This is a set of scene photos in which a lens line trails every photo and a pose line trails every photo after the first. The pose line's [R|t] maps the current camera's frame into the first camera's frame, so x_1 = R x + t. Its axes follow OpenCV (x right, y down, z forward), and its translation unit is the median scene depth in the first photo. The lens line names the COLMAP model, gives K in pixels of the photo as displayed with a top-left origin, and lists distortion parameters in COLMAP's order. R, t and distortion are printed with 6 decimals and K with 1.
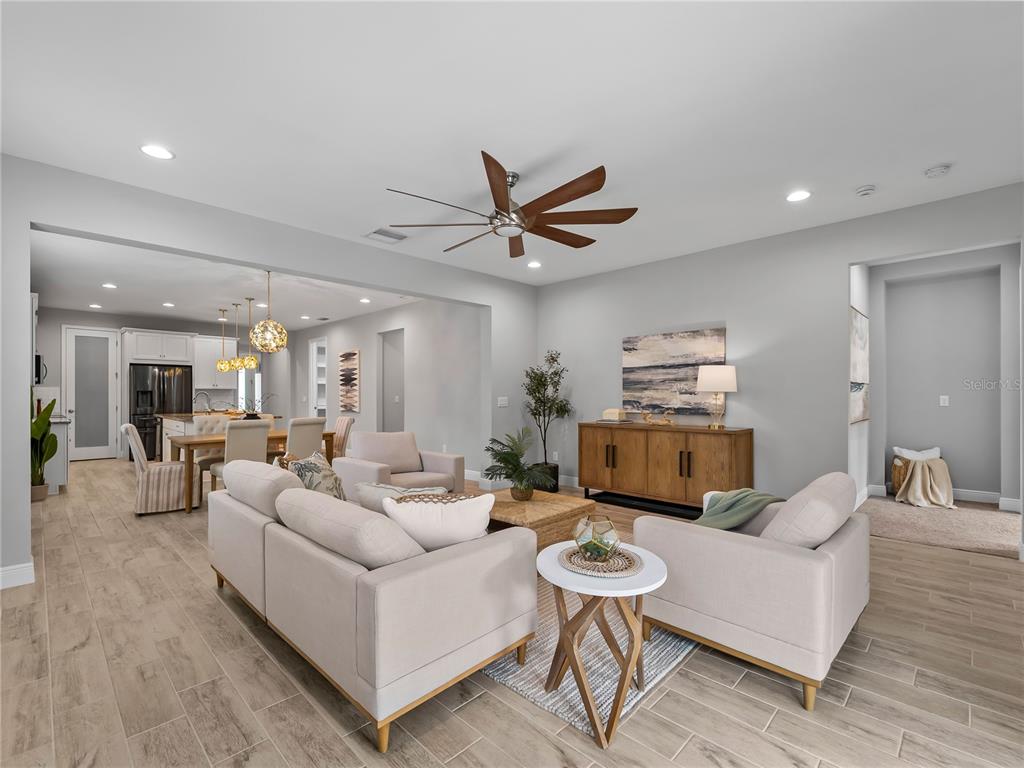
lens RADIAL K [[463.2, 0, 517.2], [0, 463.2, 398.4], [0, 0, 1]] dist [-0.010110, -0.000319]
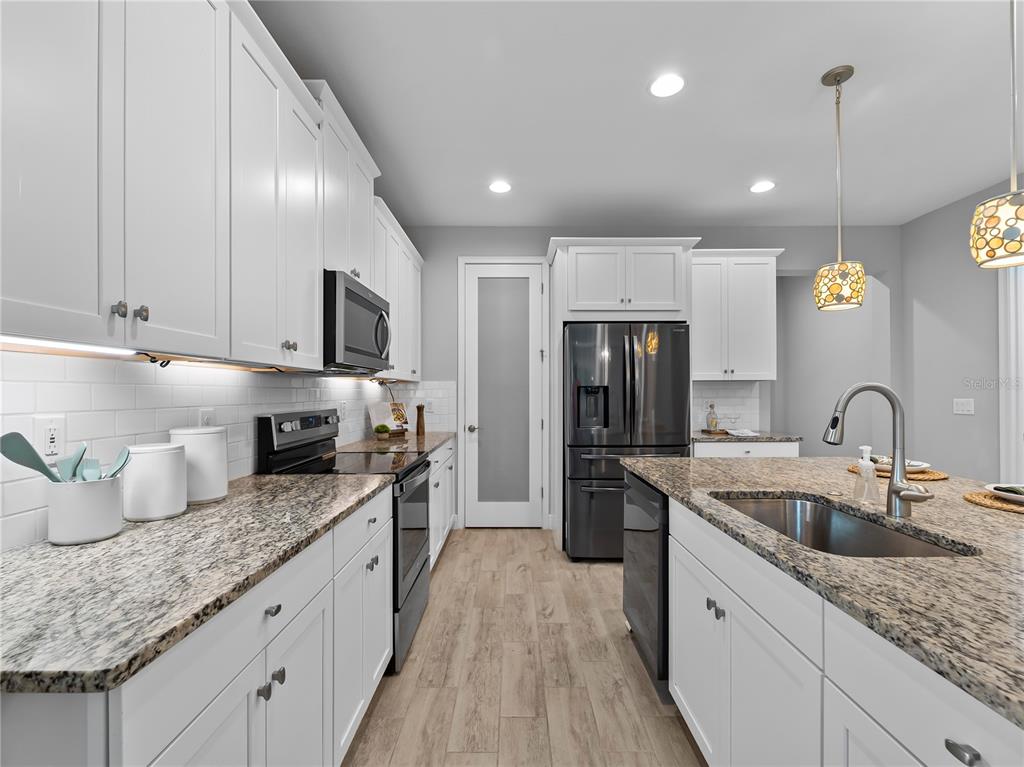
lens RADIAL K [[465.6, 0, 512.0], [0, 465.6, 383.5], [0, 0, 1]] dist [-0.007883, -0.000091]
pose [[0.694258, -0.015299, -0.719564, -0.936945], [-0.002082, 0.999727, -0.023264, -0.015311], [0.719724, 0.017649, 0.694036, 1.102339]]
